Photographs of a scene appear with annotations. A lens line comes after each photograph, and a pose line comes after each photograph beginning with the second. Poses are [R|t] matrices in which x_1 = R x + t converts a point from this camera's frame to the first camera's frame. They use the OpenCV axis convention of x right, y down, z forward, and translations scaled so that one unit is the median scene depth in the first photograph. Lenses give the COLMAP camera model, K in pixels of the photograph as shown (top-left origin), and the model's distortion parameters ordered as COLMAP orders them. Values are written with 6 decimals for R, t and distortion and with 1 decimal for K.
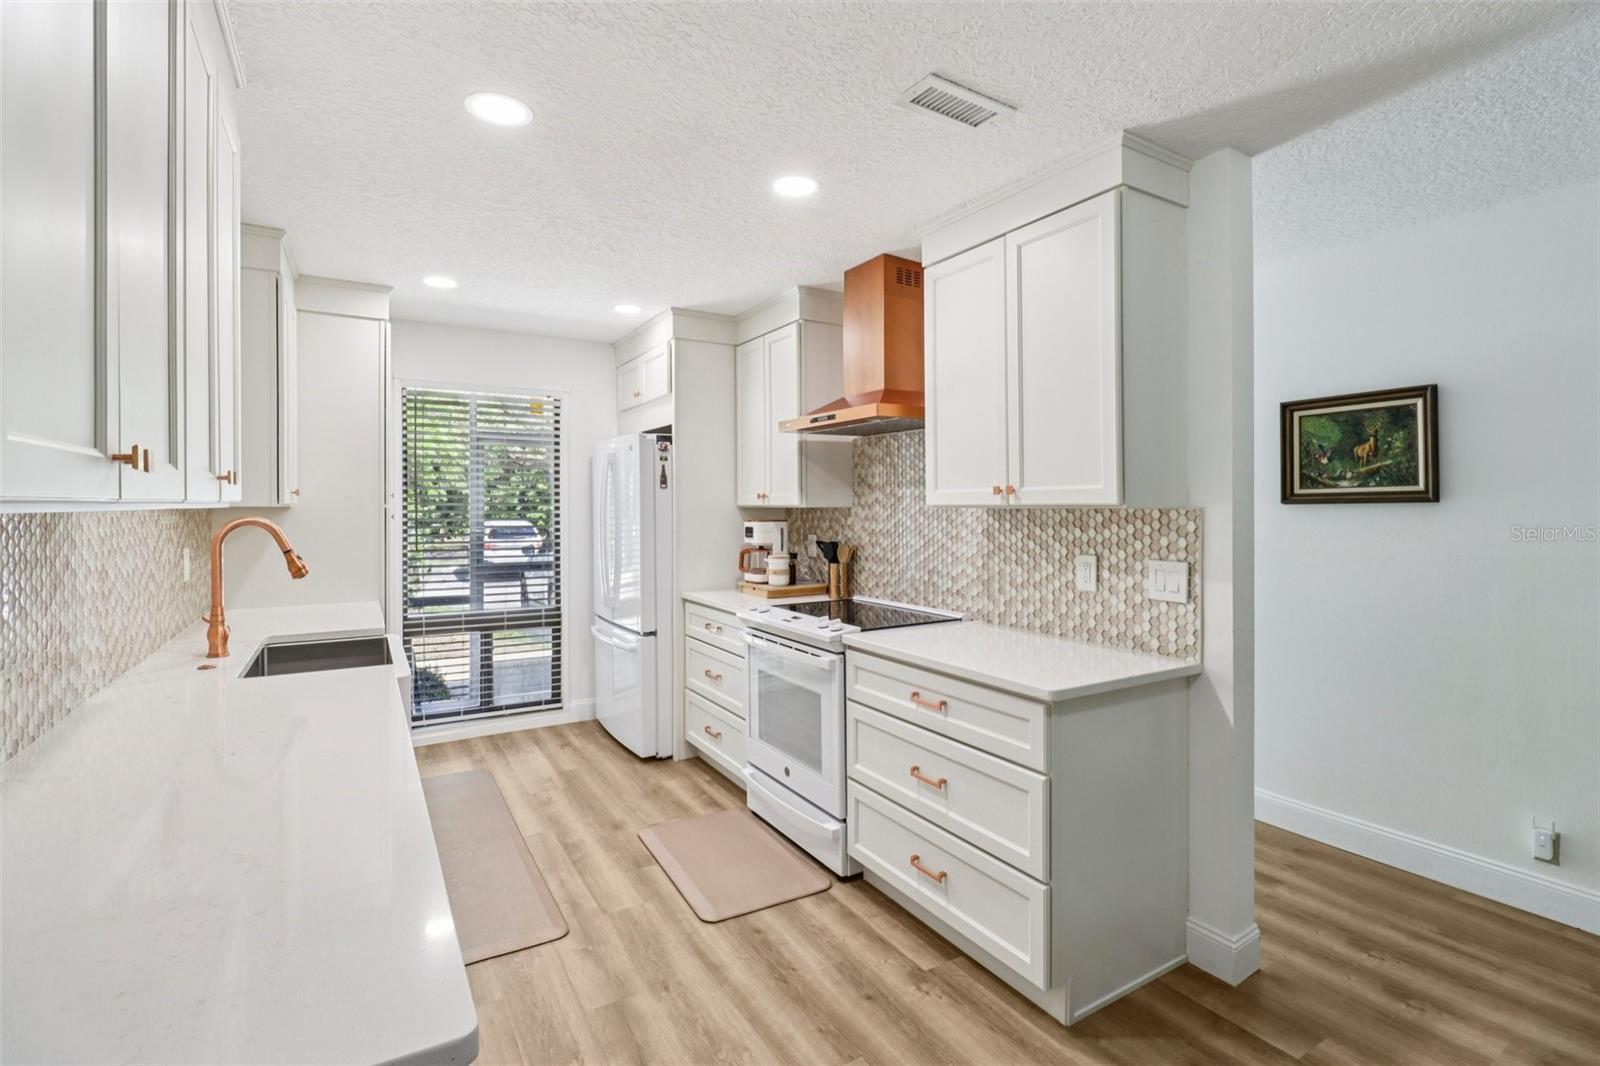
lens RADIAL K [[741.3, 0, 797.8], [0, 741.3, 517.3], [0, 0, 1]] dist [-0.008444, -0.003540]
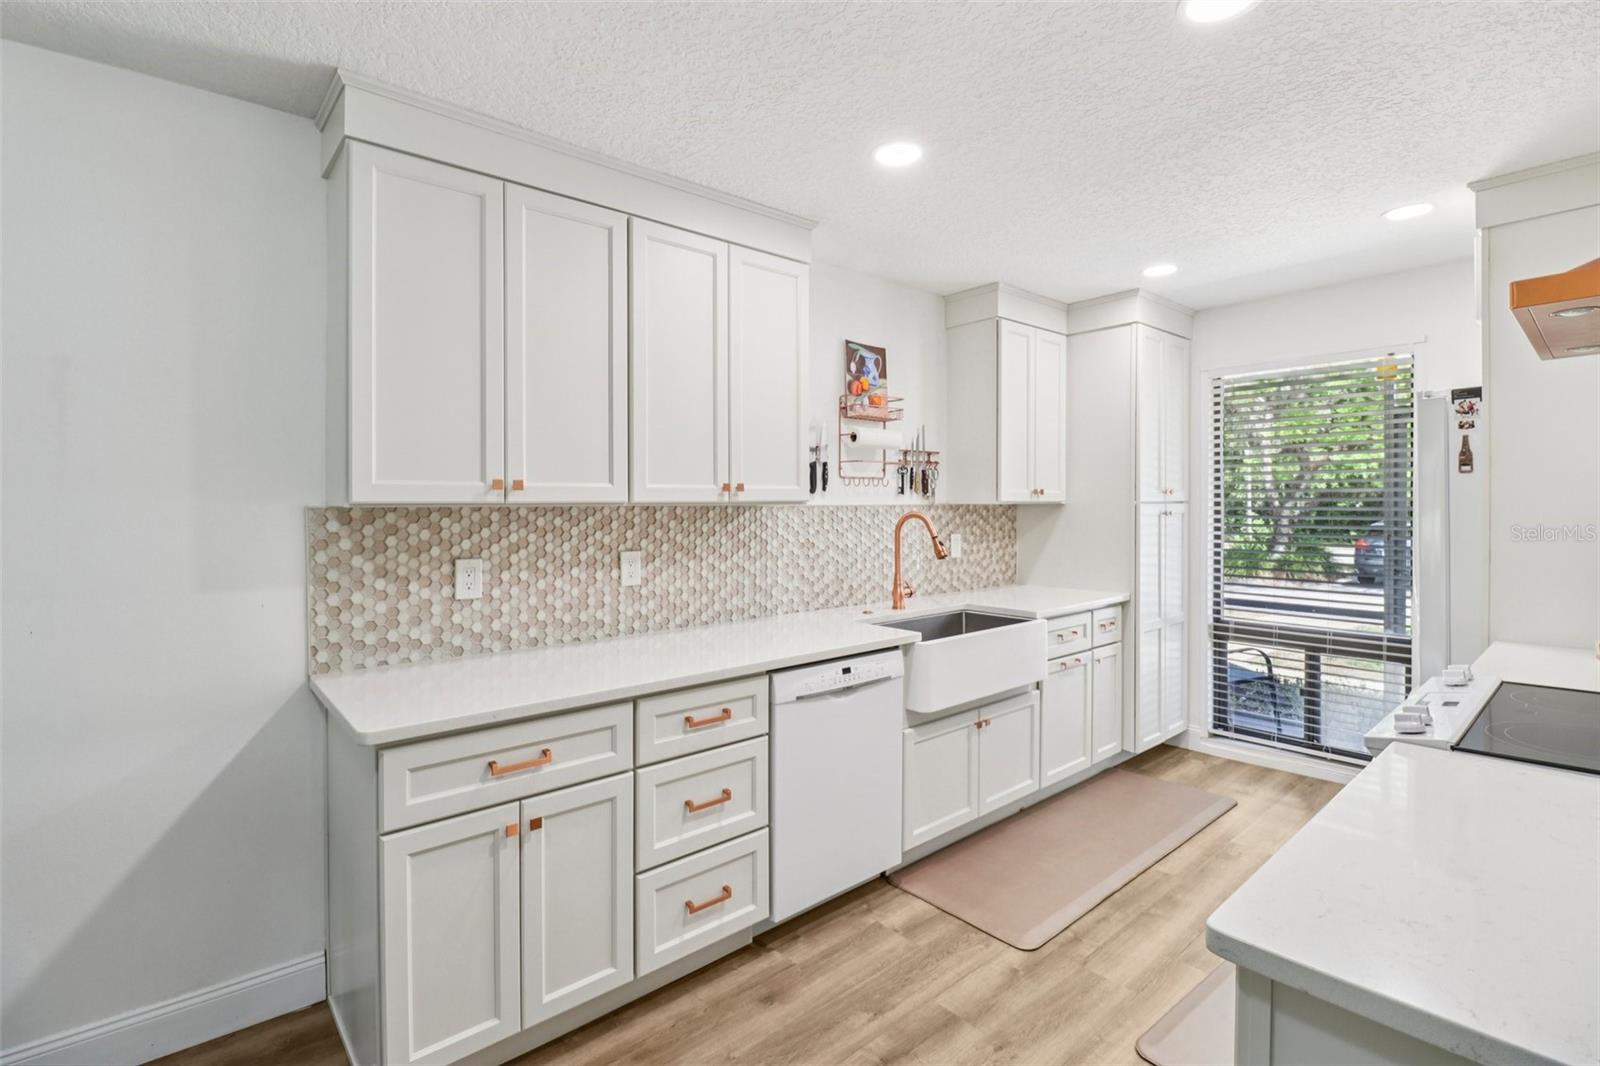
lens RADIAL K [[741.3, 0, 797.7], [0, 741.3, 518.6], [0, 0, 1]] dist [-0.008444, -0.003540]
pose [[0.160867, 0.015347, -0.986857, 0.348491], [-0.009377, 0.999858, 0.014021, -0.002824], [0.986932, 0.006999, 0.160988, 0.334022]]
